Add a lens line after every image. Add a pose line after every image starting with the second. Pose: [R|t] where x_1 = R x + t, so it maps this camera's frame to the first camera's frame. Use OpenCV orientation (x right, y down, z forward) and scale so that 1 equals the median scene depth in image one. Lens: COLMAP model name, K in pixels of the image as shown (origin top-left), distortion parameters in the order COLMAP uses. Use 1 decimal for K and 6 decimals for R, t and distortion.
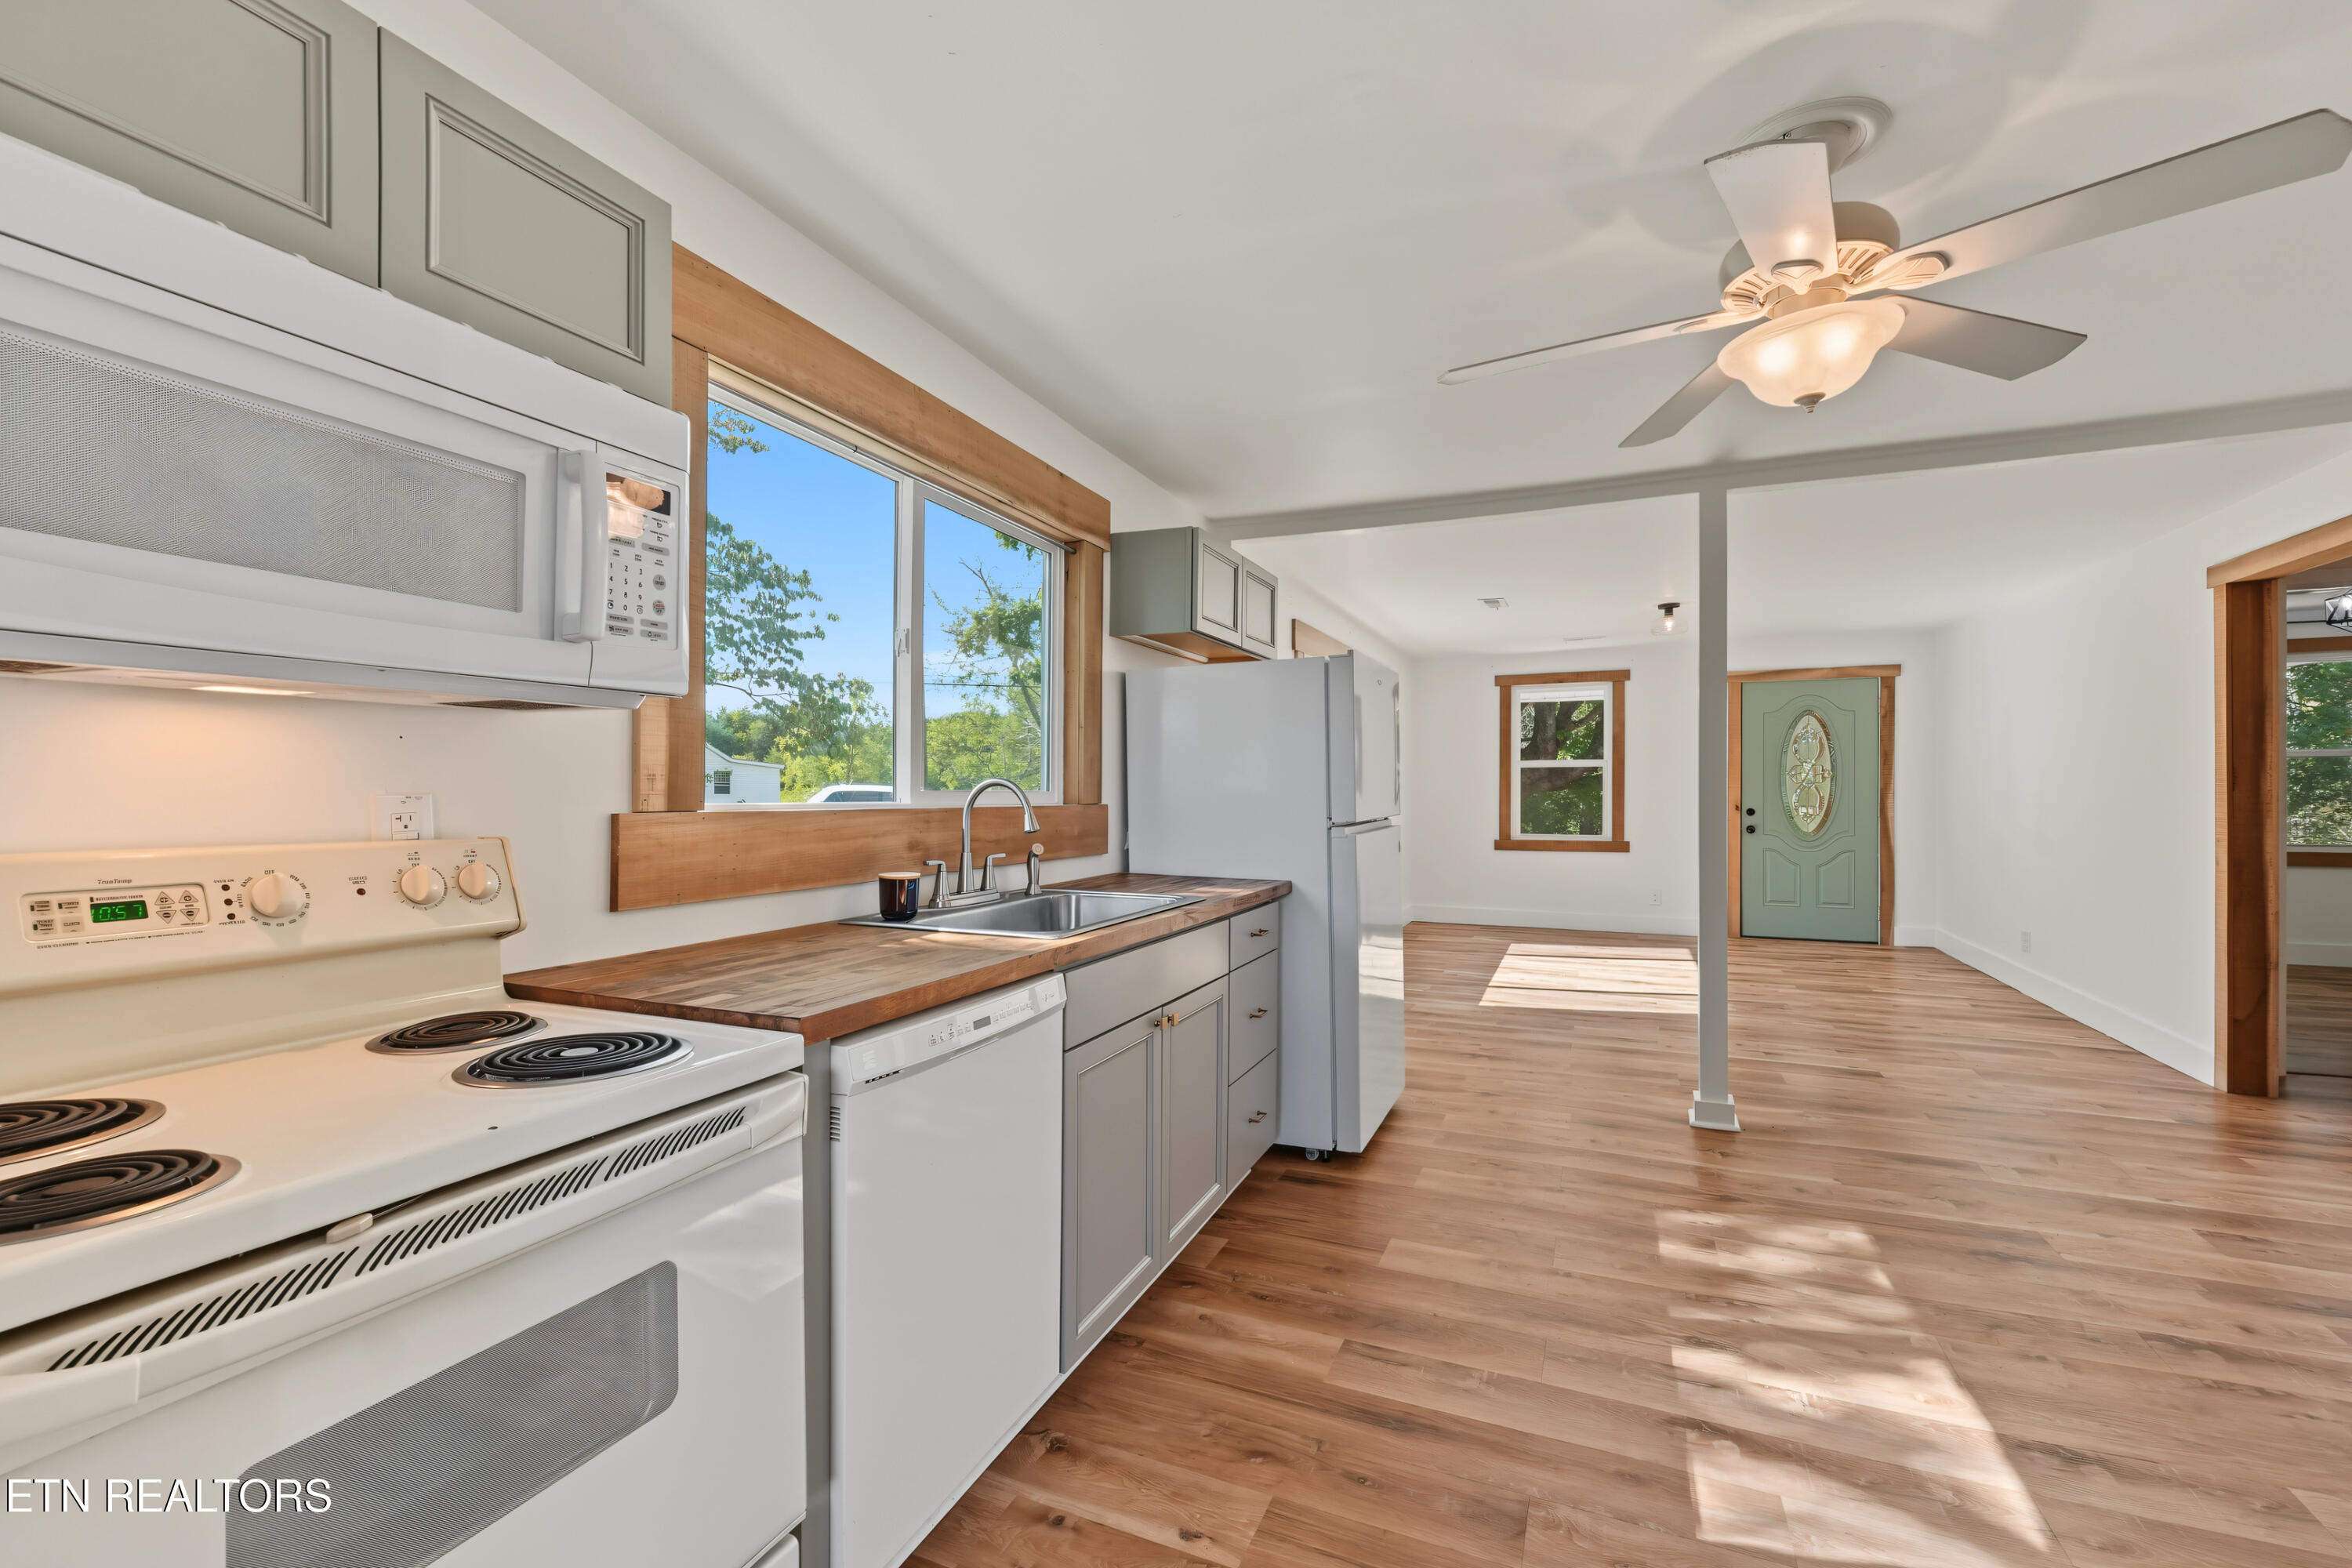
lens RADIAL K [[1001.9, 0, 1177.2], [0, 1001.9, 792.1], [0, 0, 1]] dist [-0.003663, 0.000074]
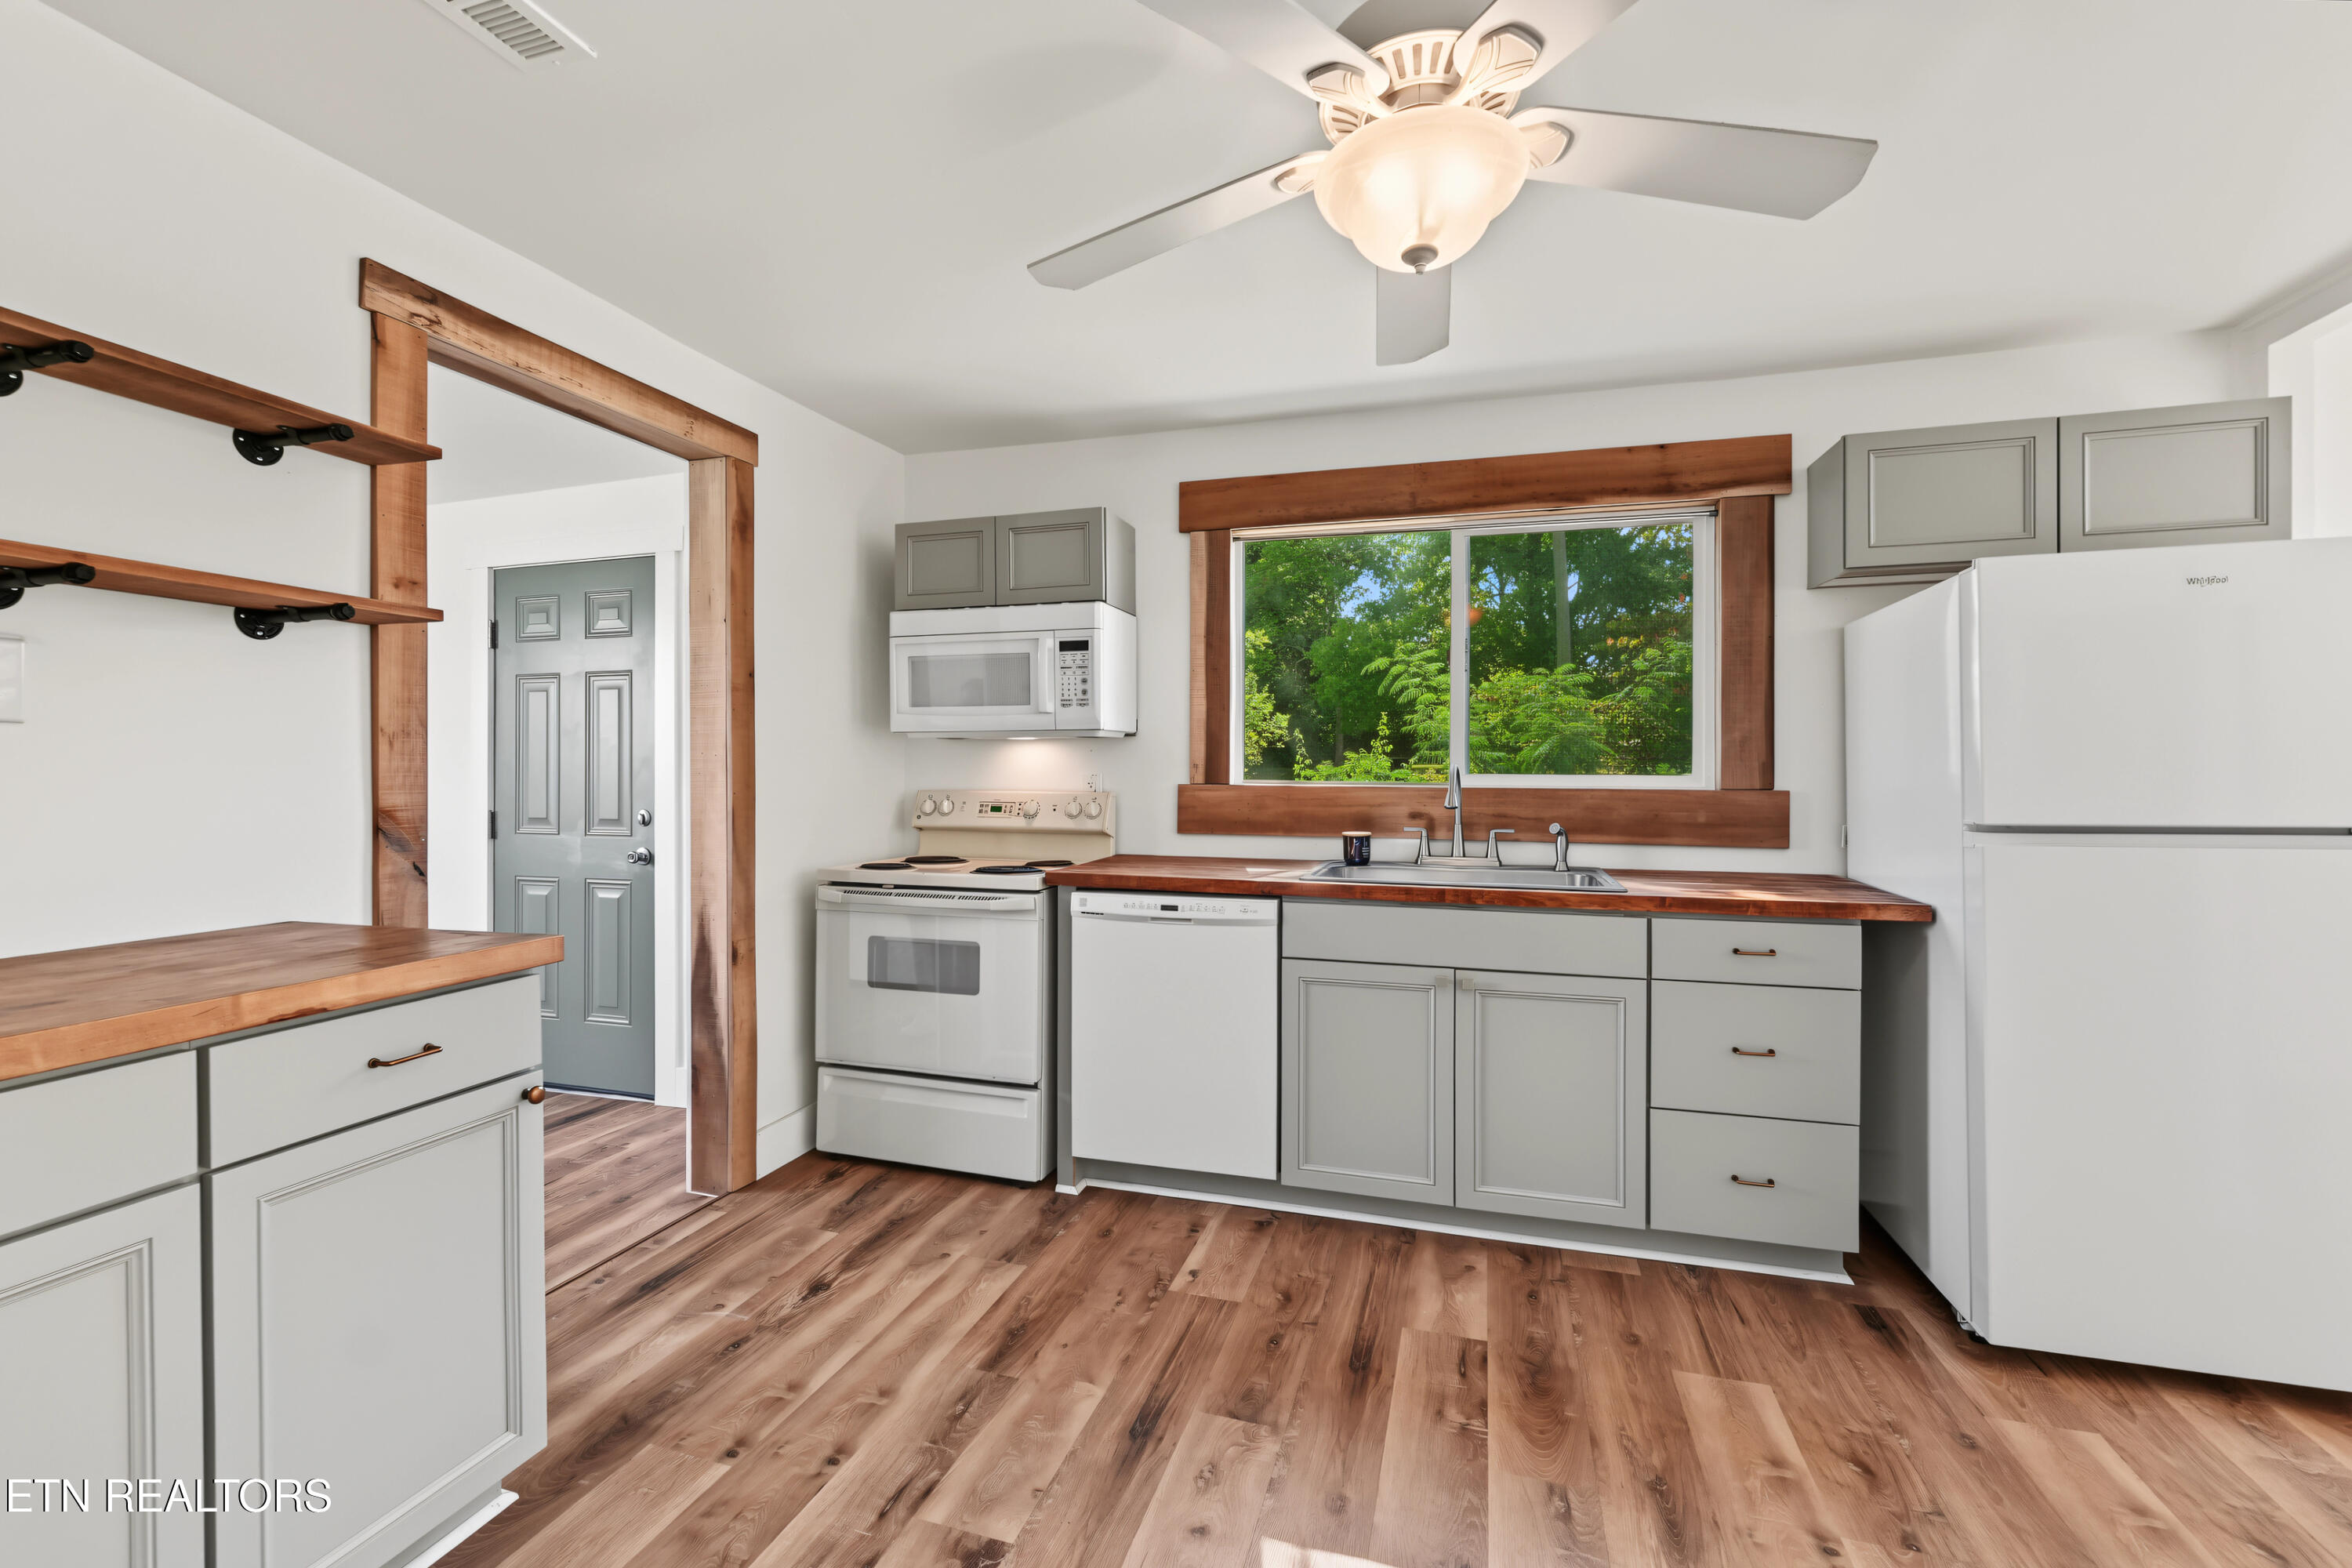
lens RADIAL K [[1001.9, 0, 1173.9], [0, 1001.9, 774.1], [0, 0, 1]] dist [-0.003663, 0.000074]
pose [[0.107832, 0.005322, -0.994155, 1.140567], [-0.004312, 0.999979, 0.004886, -0.006473], [0.994160, 0.003760, 0.107852, 0.616943]]
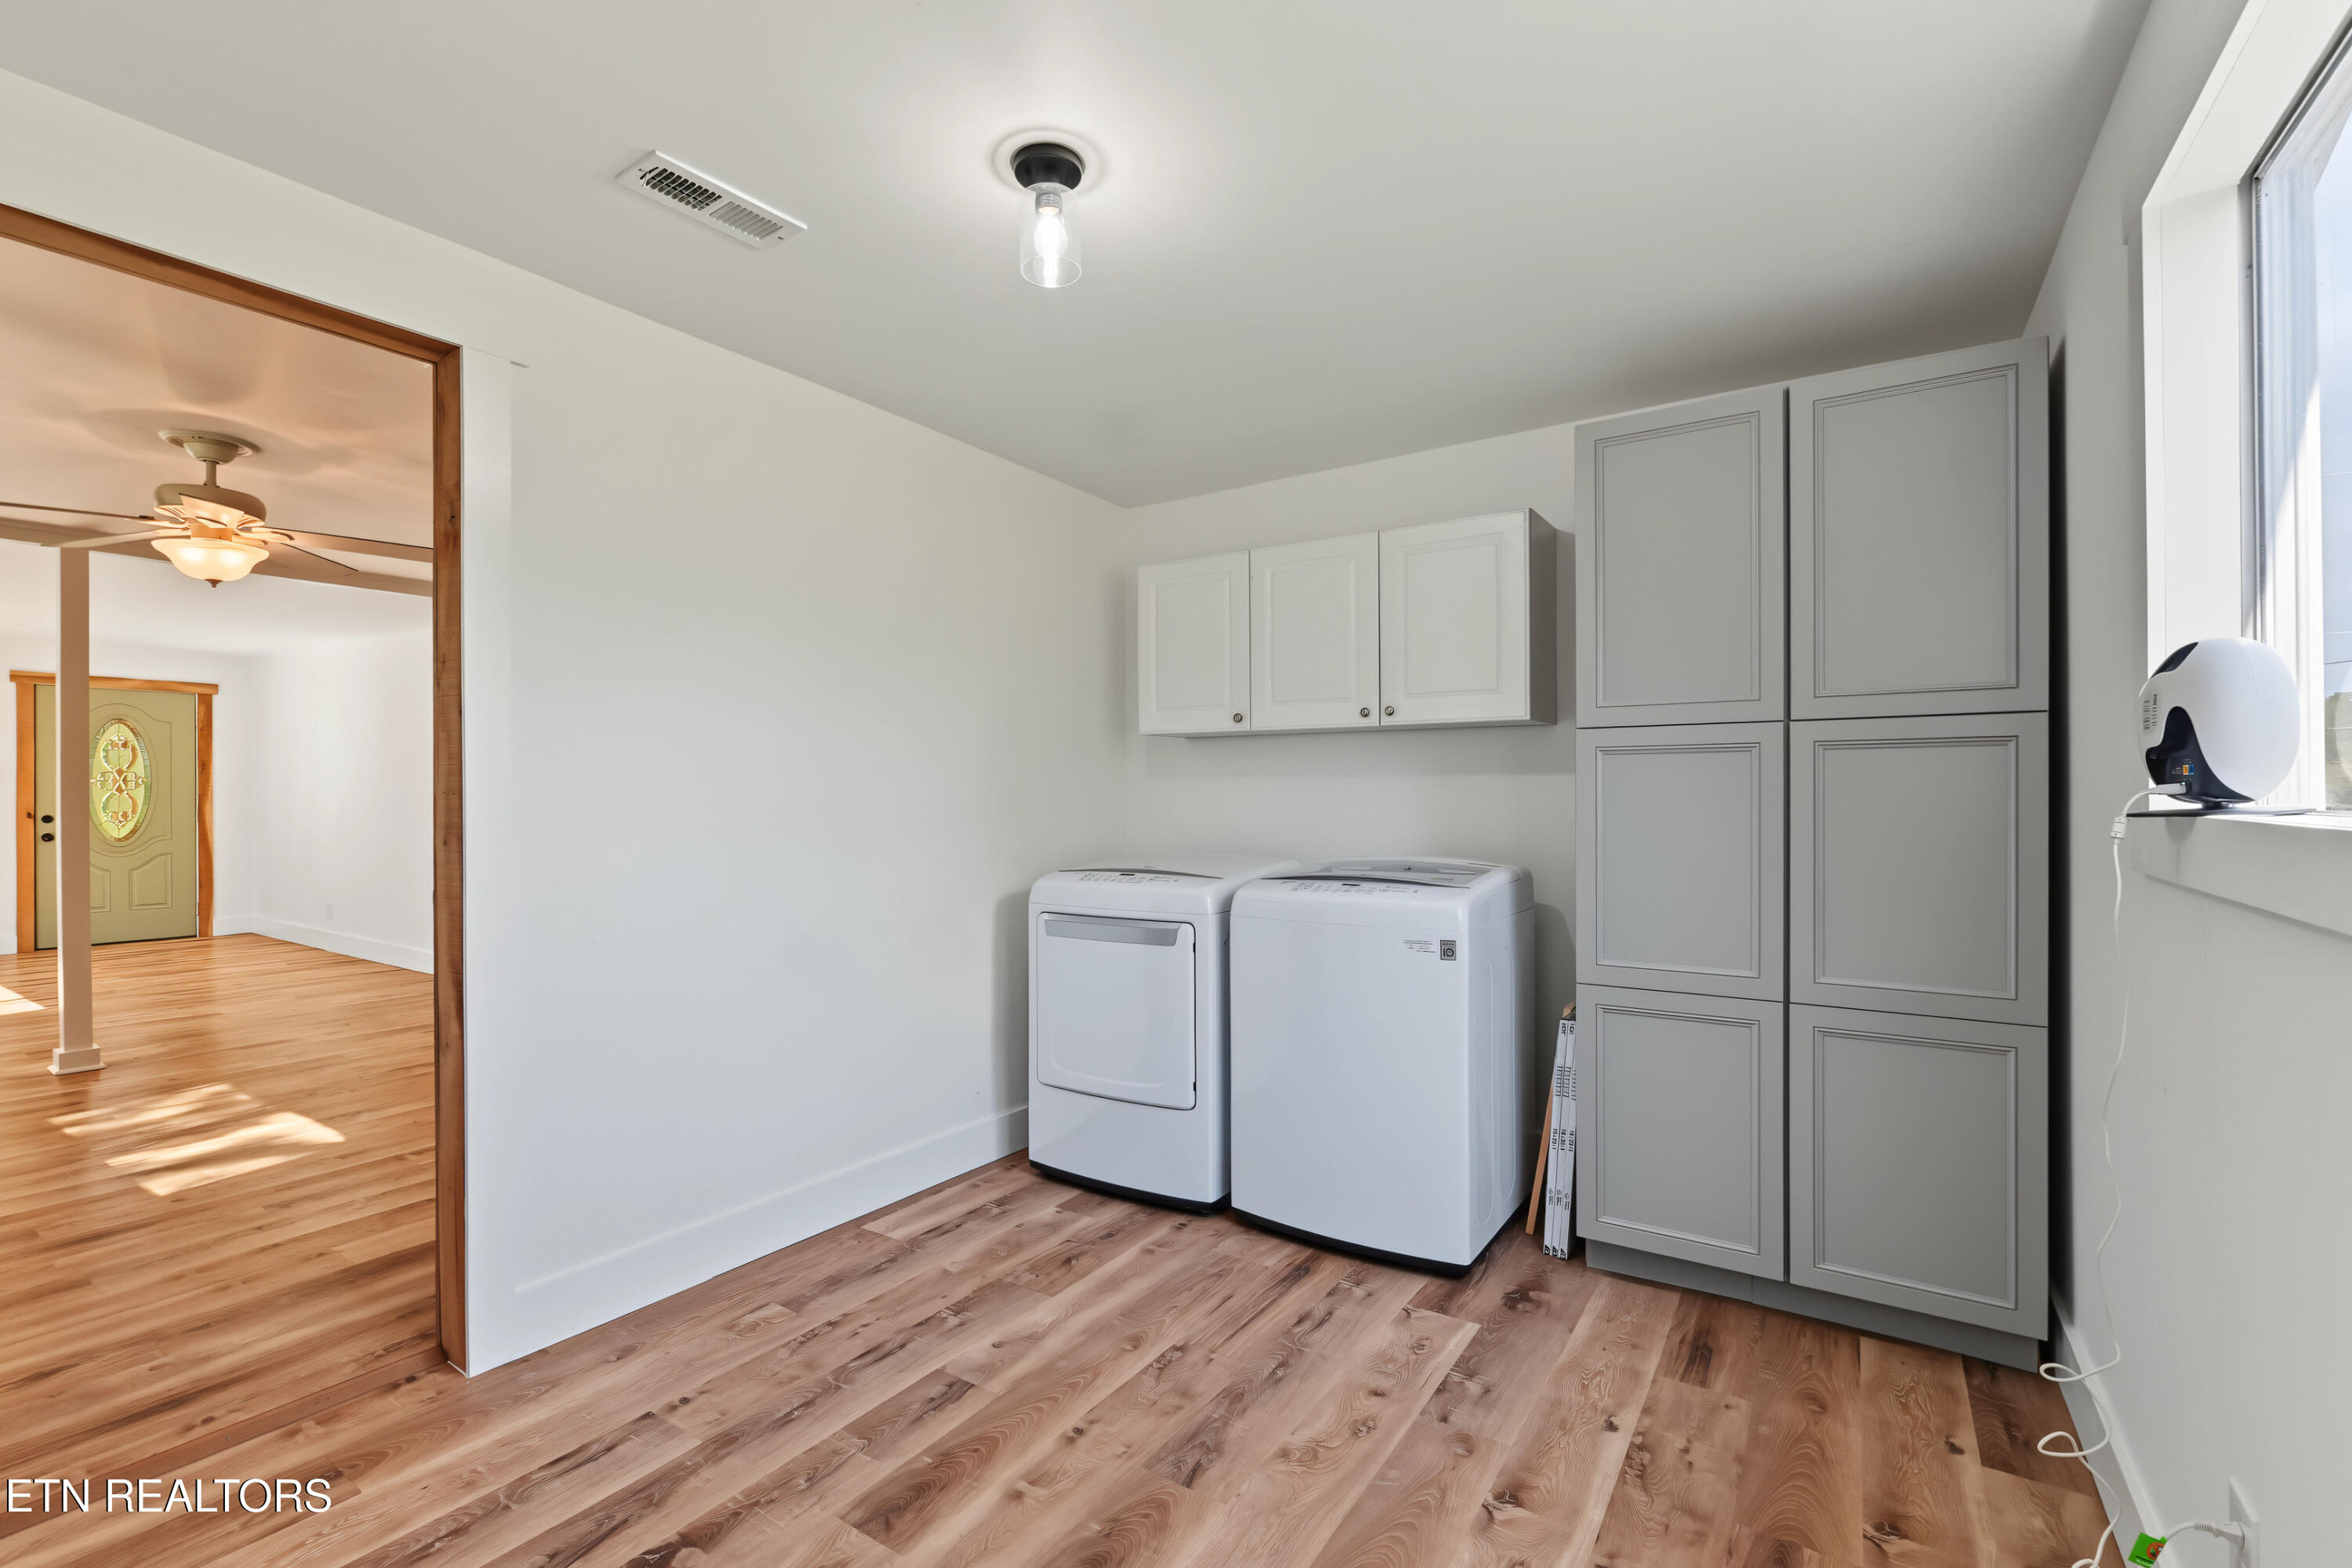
lens RADIAL K [[1001.9, 0, 1165.2], [0, 1001.9, 792.0], [0, 0, 1]] dist [-0.003663, 0.000074]
pose [[0.168530, 0.001535, 0.985695, -0.768990], [0.005189, 0.999984, -0.002444, 0.004992], [-0.985683, 0.005527, 0.168519, -0.898909]]
